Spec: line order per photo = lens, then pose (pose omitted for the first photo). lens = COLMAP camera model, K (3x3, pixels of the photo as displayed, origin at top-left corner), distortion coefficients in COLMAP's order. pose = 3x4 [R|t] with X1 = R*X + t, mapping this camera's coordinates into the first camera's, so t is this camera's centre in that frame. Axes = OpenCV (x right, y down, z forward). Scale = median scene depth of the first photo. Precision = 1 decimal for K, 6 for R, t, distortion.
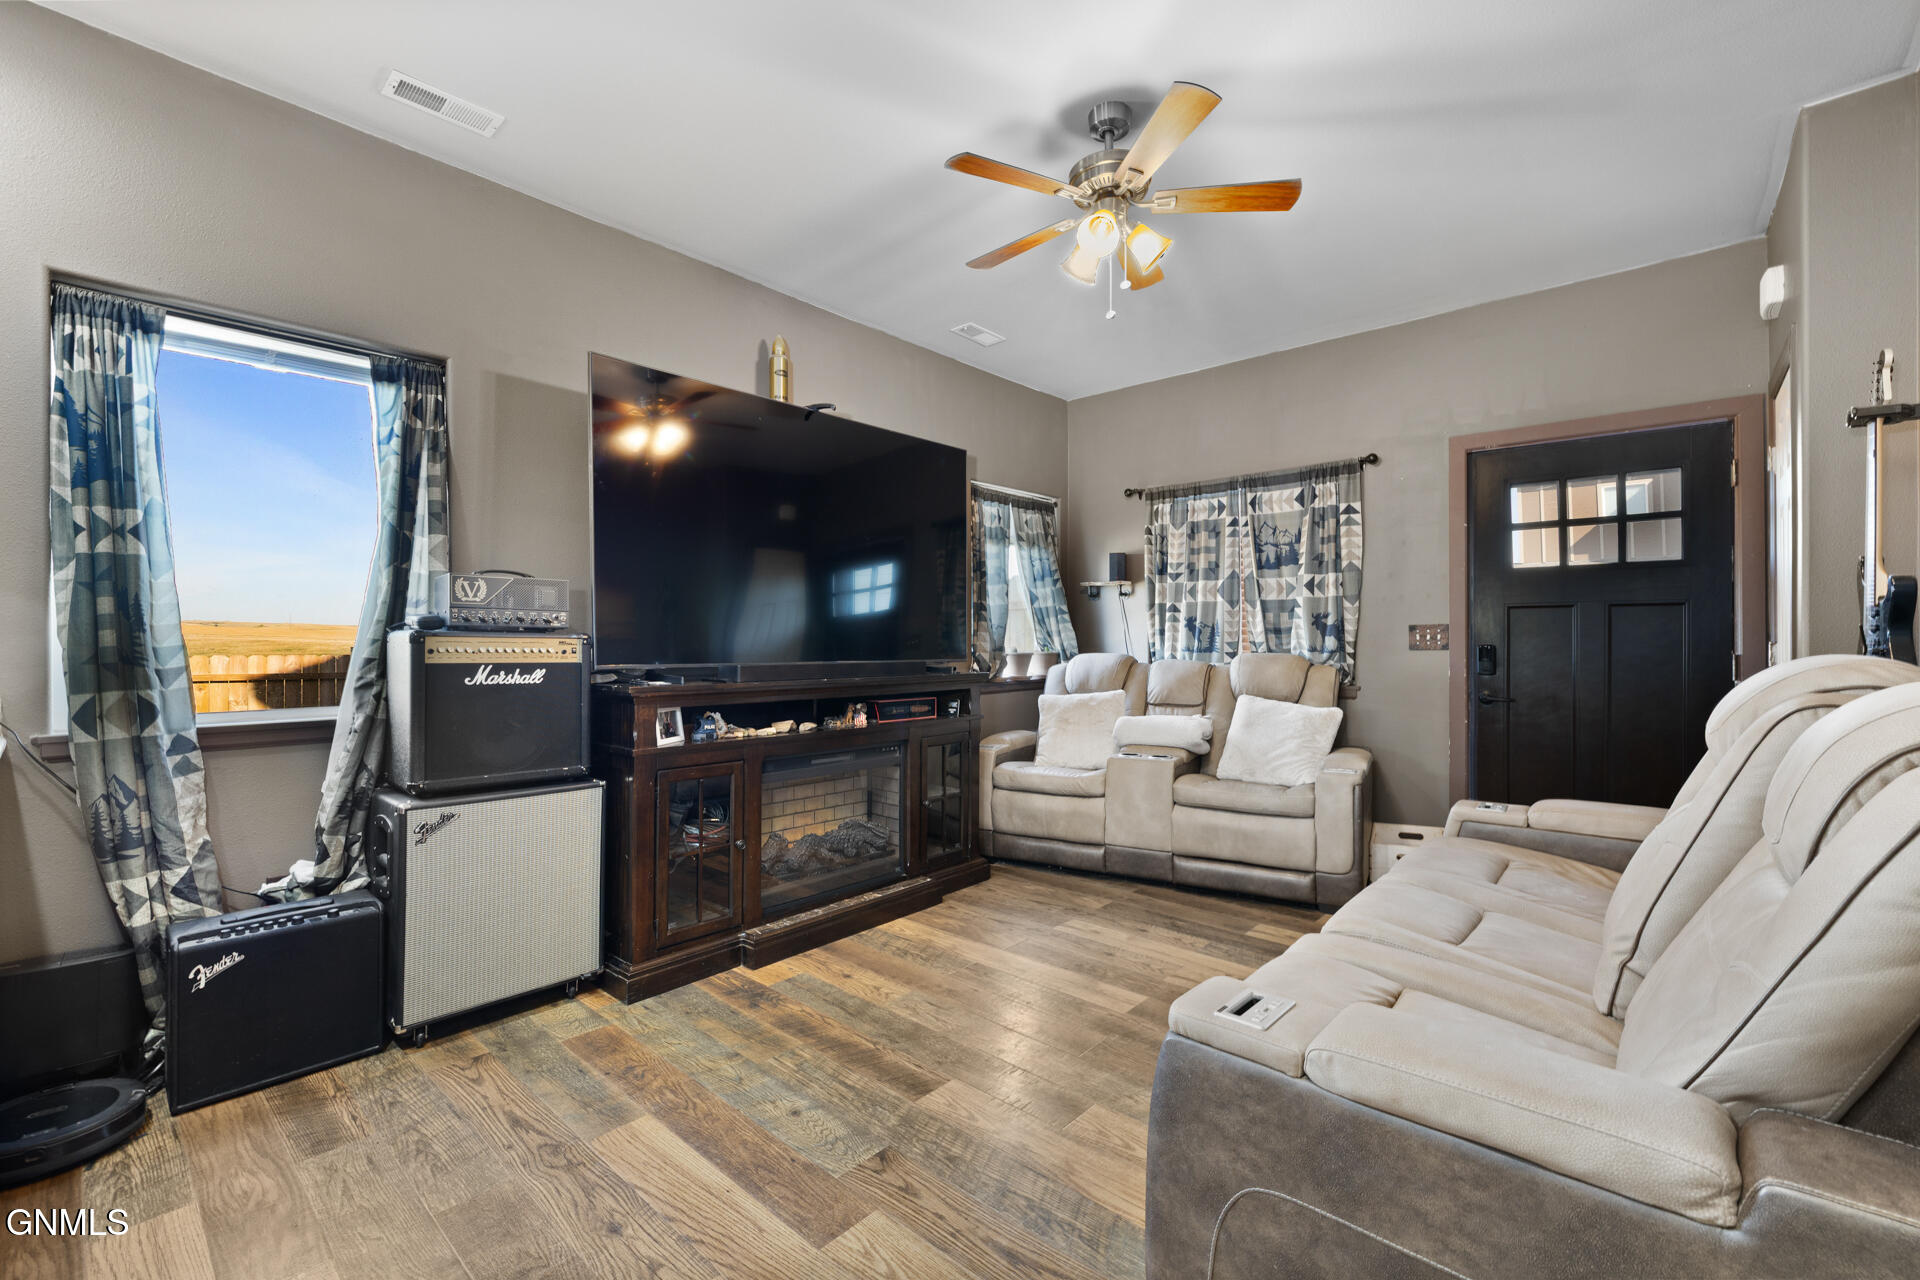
lens RADIAL K [[809.1, 0, 962.3], [0, 809.1, 637.5], [0, 0, 1]] dist [0.001553, 0.000276]
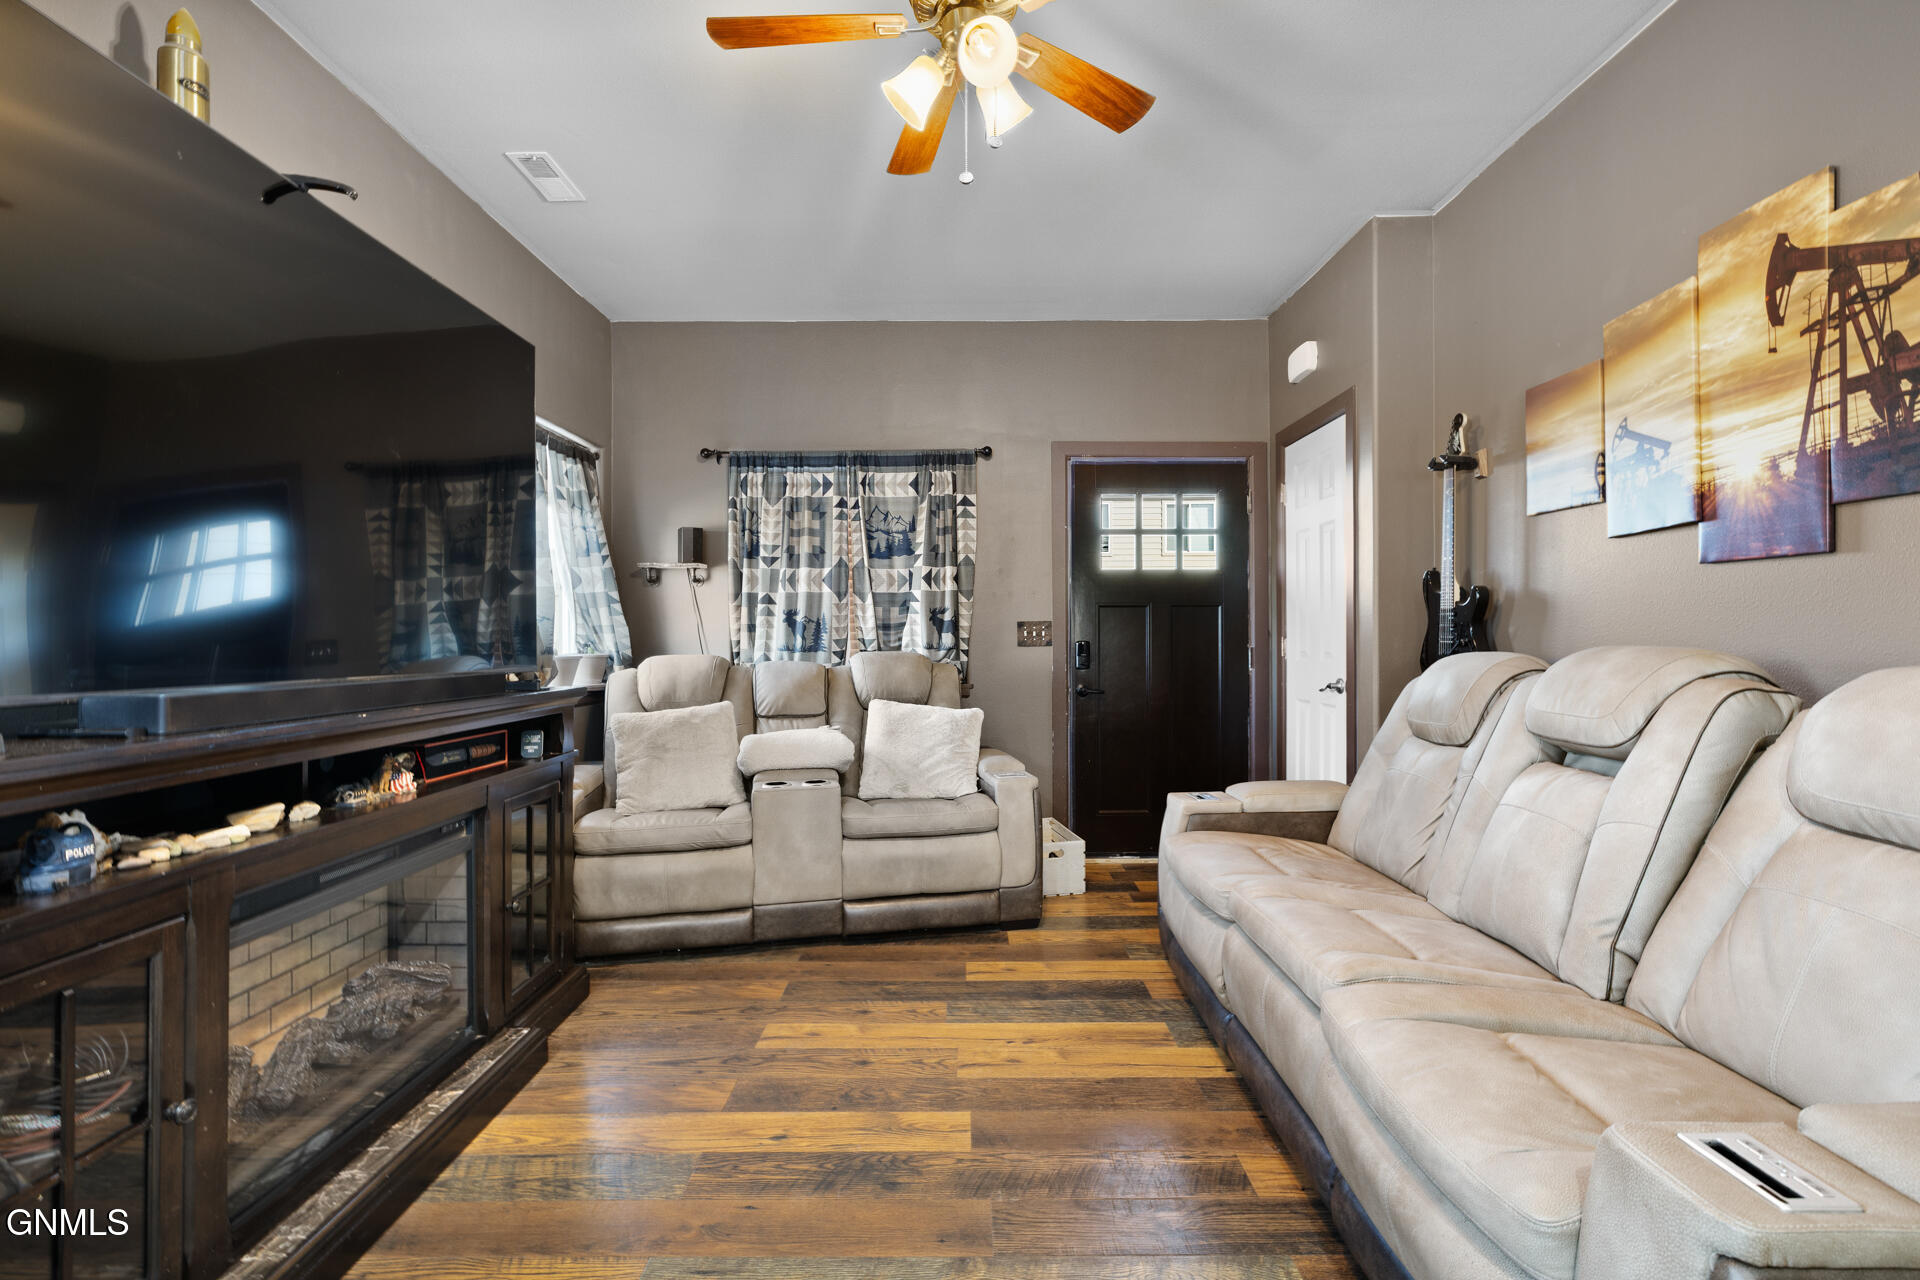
lens RADIAL K [[819.7, 0, 962.4], [0, 819.7, 639.4], [0, 0, 1]] dist [0.000018, 0.000143]
pose [[0.745228, -0.004176, 0.666797, -0.190443], [0.001370, 0.999988, 0.004731, 0.001795], [-0.666809, -0.002612, 0.745224, 0.297163]]
